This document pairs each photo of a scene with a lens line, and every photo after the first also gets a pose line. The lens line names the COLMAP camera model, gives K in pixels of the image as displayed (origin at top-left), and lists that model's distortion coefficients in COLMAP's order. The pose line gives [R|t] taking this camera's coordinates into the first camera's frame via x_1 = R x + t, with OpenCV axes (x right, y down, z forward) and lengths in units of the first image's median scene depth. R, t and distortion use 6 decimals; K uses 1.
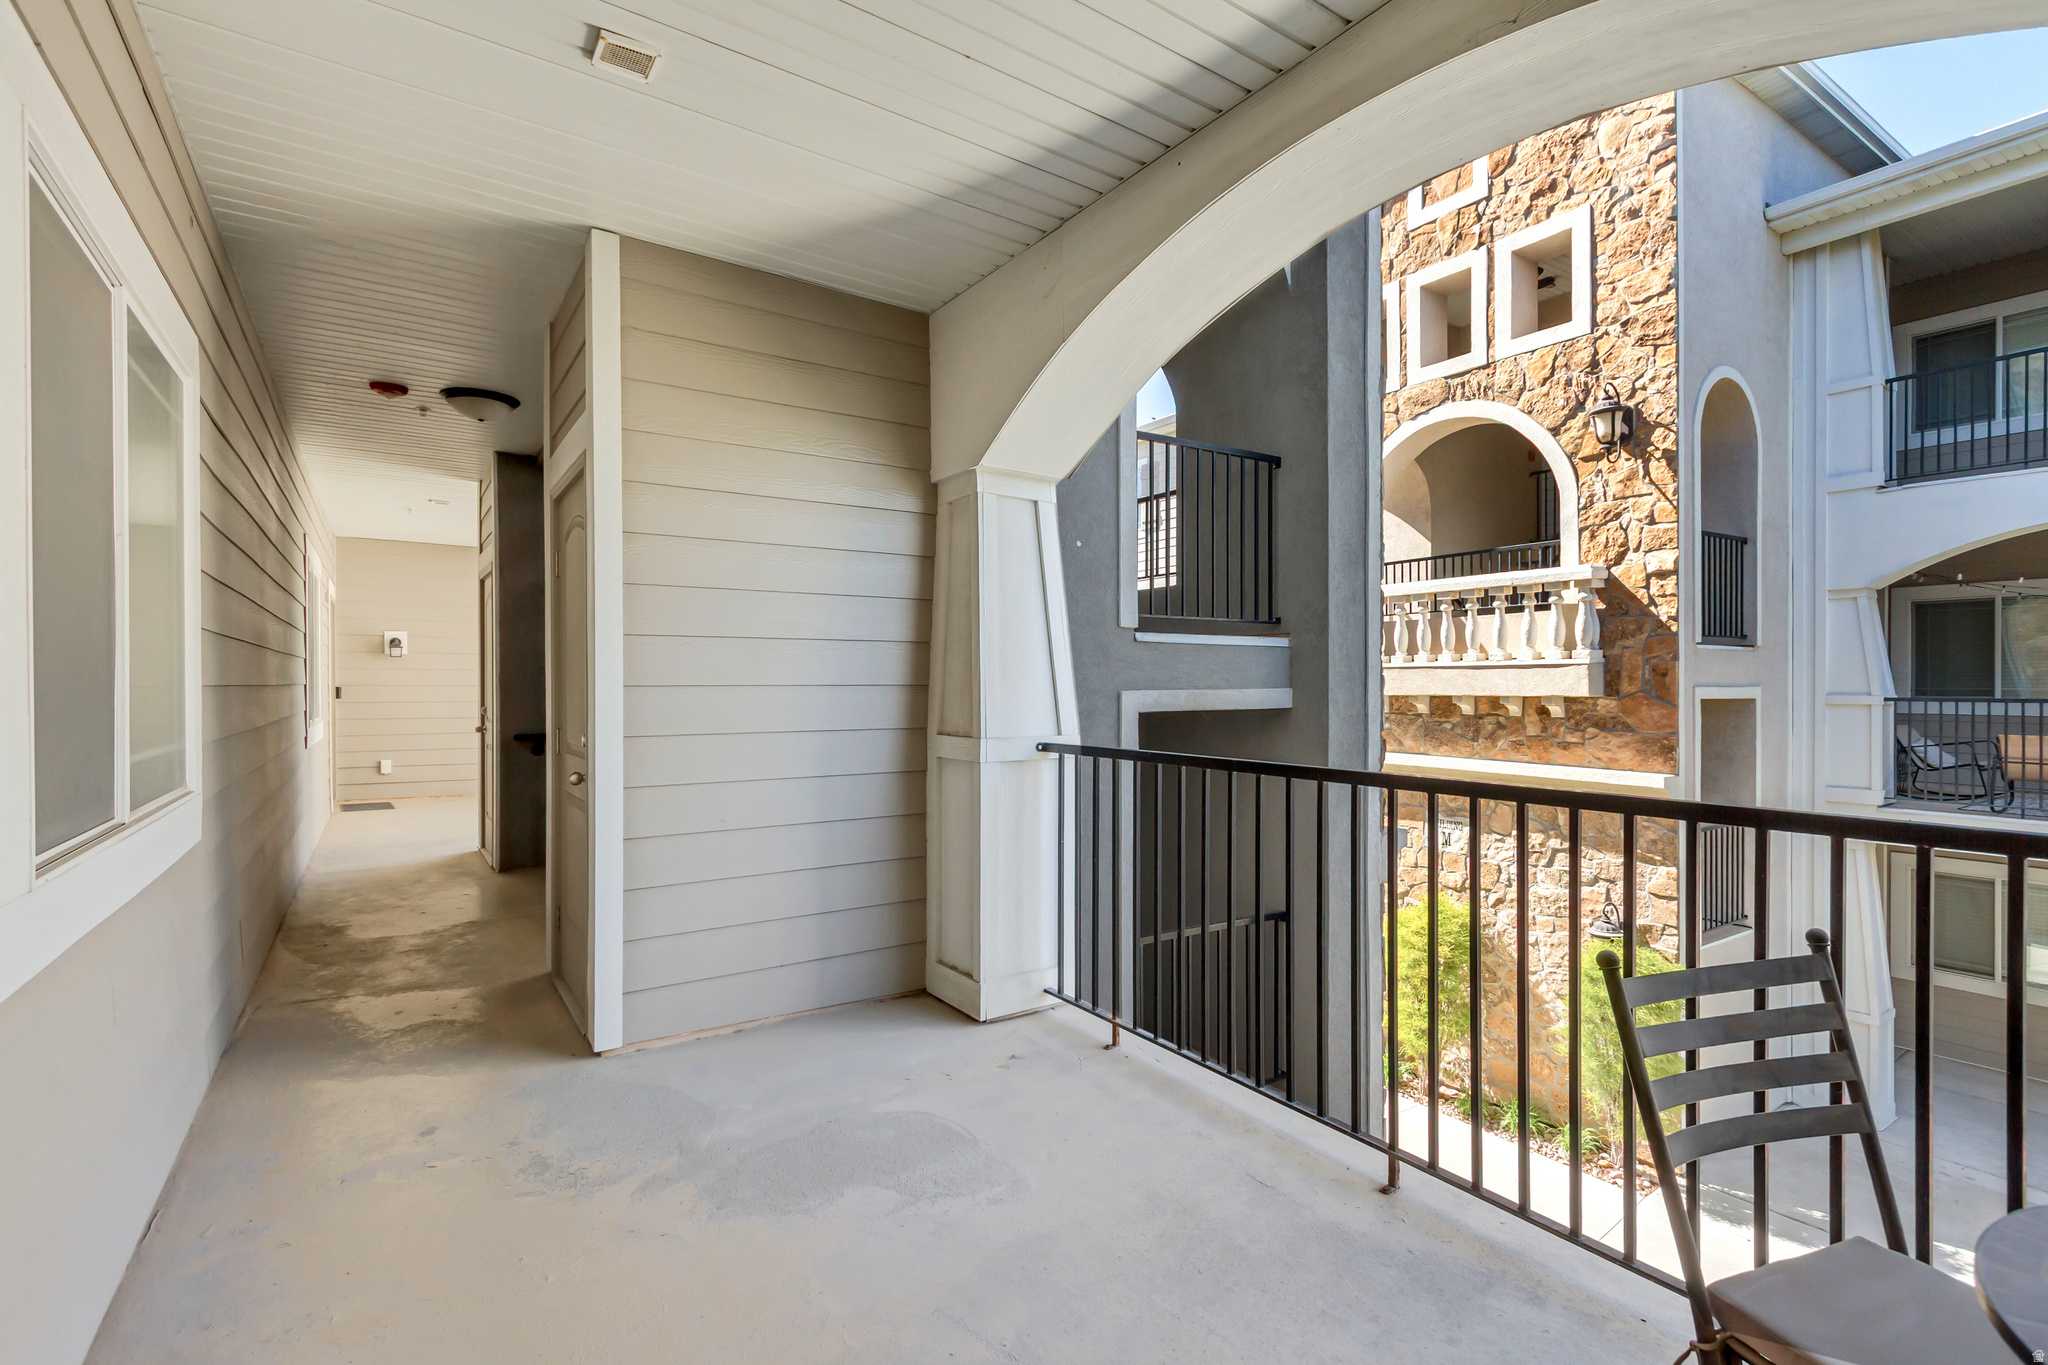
lens RADIAL K [[941.9, 0, 1017.4], [0, 941.9, 682.9], [0, 0, 1]] dist [-0.005567, -0.000442]
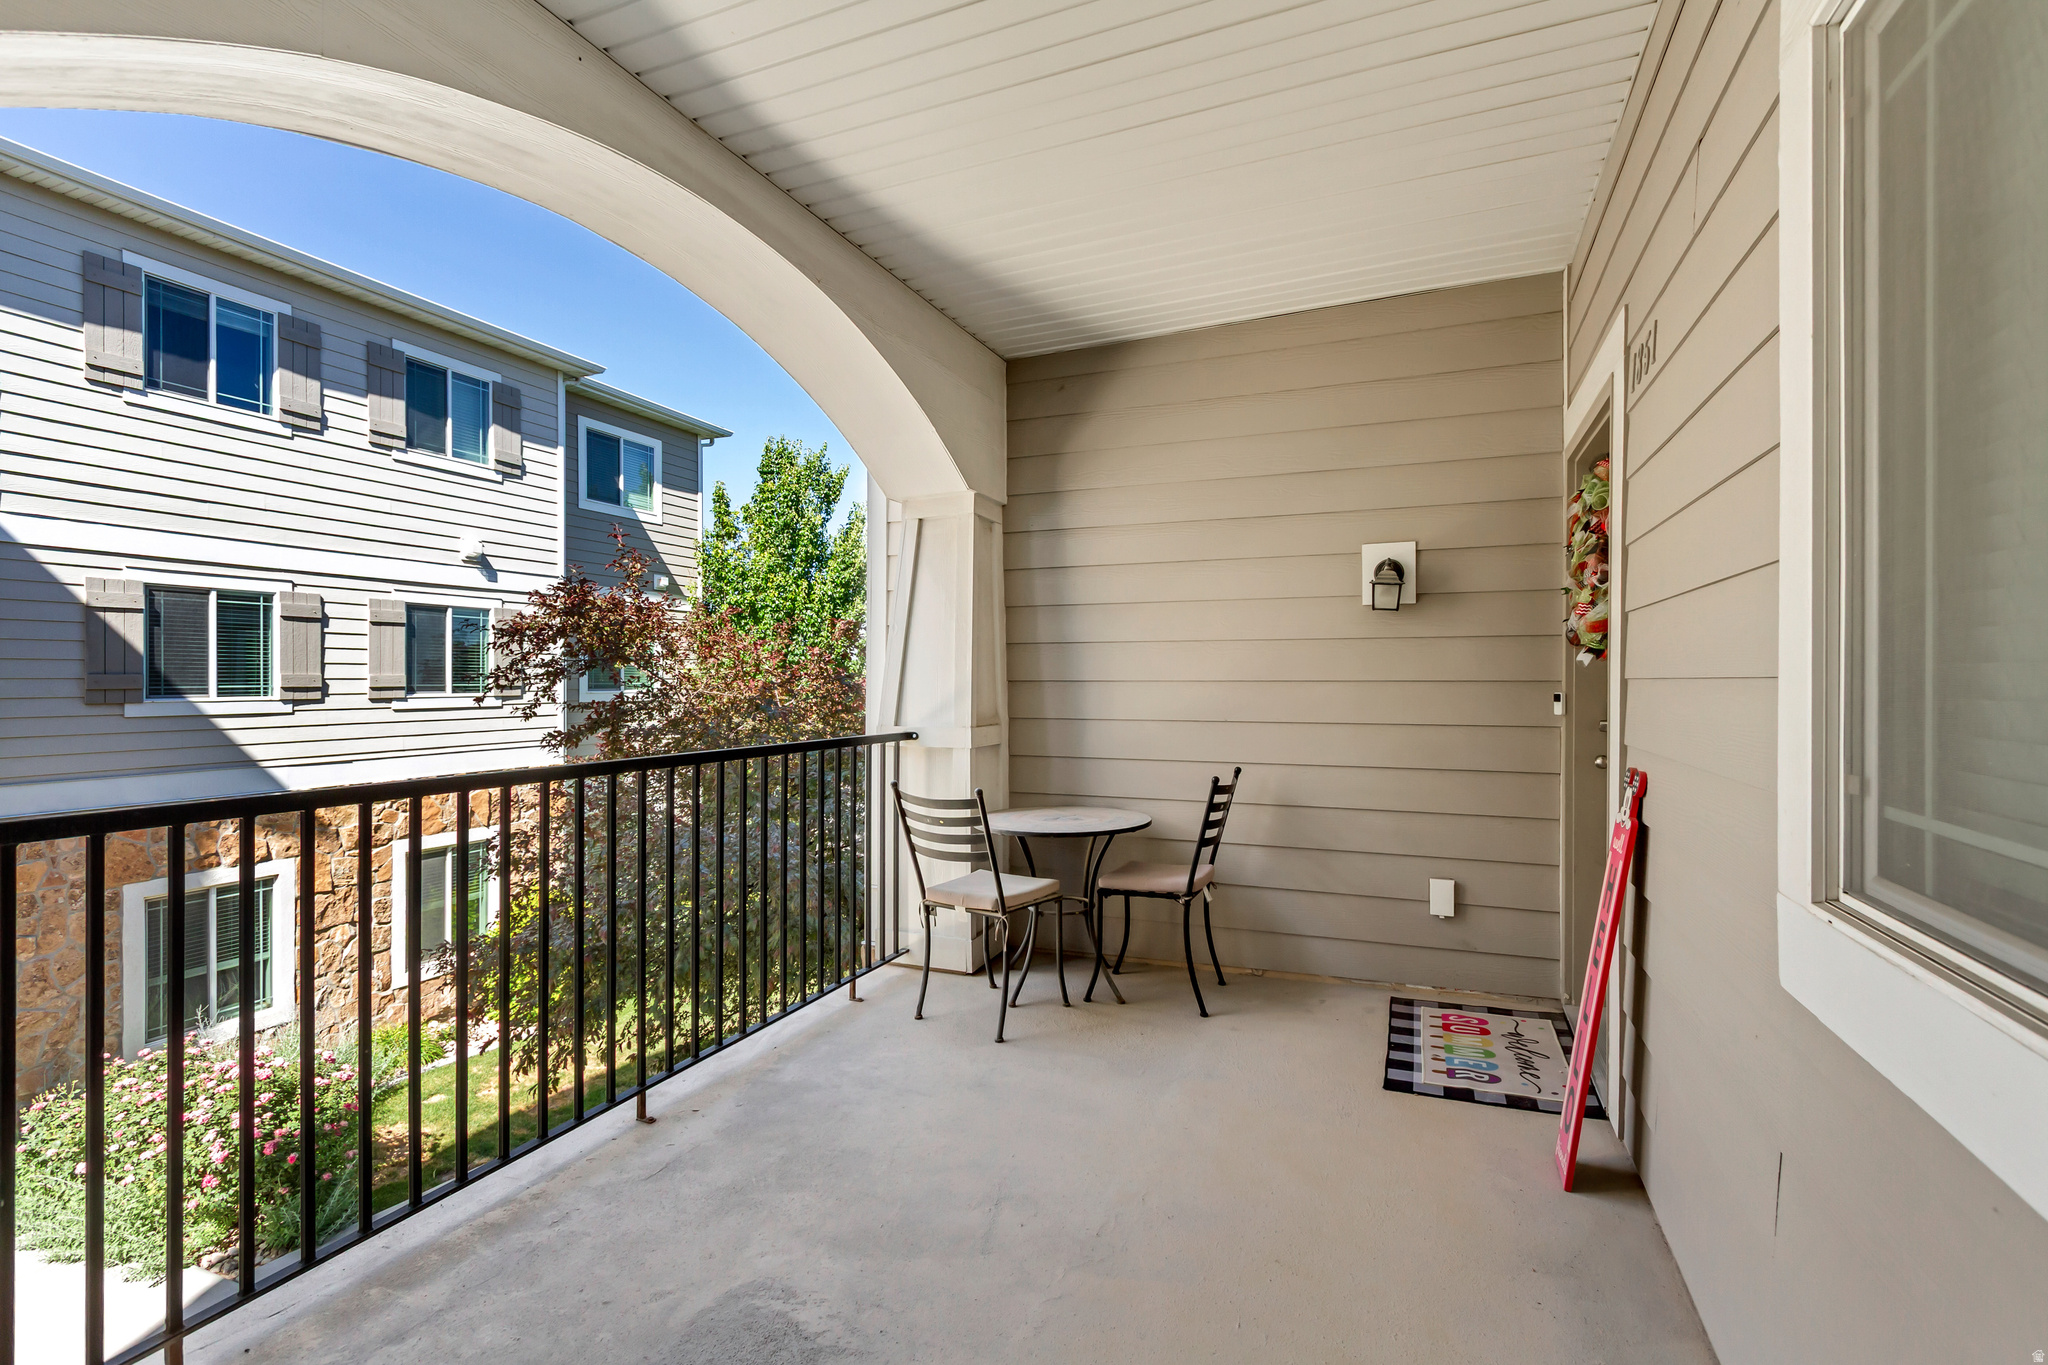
lens RADIAL K [[941.9, 0, 1020.8], [0, 941.9, 679.2], [0, 0, 1]] dist [-0.005567, -0.000442]
pose [[-0.549640, -0.003736, 0.835393, -0.865867], [-0.001525, 0.999993, 0.003469, -0.005334], [-0.835400, 0.000633, -0.549642, 1.325936]]
